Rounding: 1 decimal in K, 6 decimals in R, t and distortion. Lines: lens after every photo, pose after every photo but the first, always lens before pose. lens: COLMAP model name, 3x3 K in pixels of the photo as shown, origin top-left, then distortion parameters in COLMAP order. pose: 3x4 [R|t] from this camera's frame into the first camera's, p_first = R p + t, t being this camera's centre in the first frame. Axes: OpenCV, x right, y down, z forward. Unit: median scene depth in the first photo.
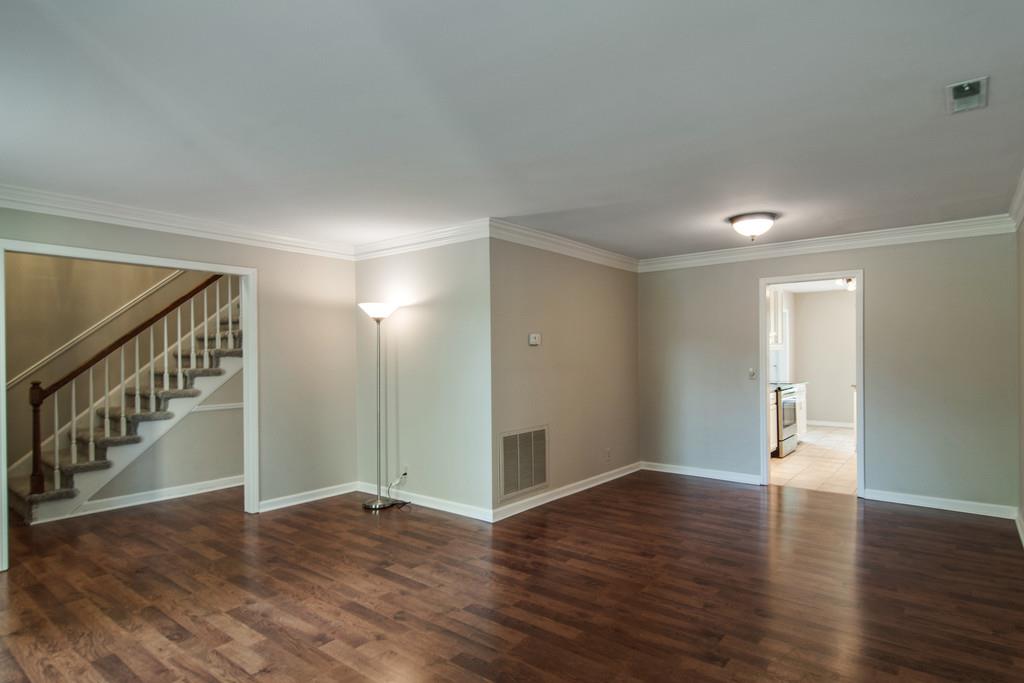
lens RADIAL K [[540.7, 0, 543.1], [0, 540.7, 365.2], [0, 0, 1]] dist [0.052030, -0.018369]
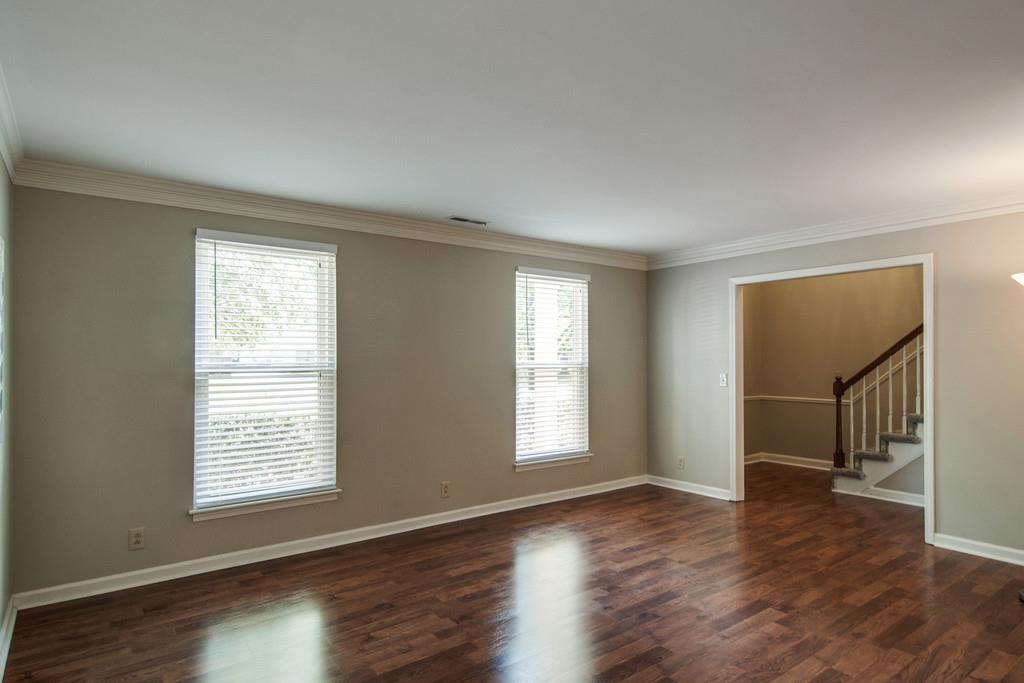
lens RADIAL K [[570.4, 0, 512.9], [0, 570.4, 364.1], [0, 0, 1]] dist [-0.001668, -0.000218]
pose [[-0.258245, 0.014577, -0.965969, 0.752641], [-0.015989, 0.999685, 0.019360, -0.018944], [0.965947, 0.020445, -0.257931, 0.951408]]
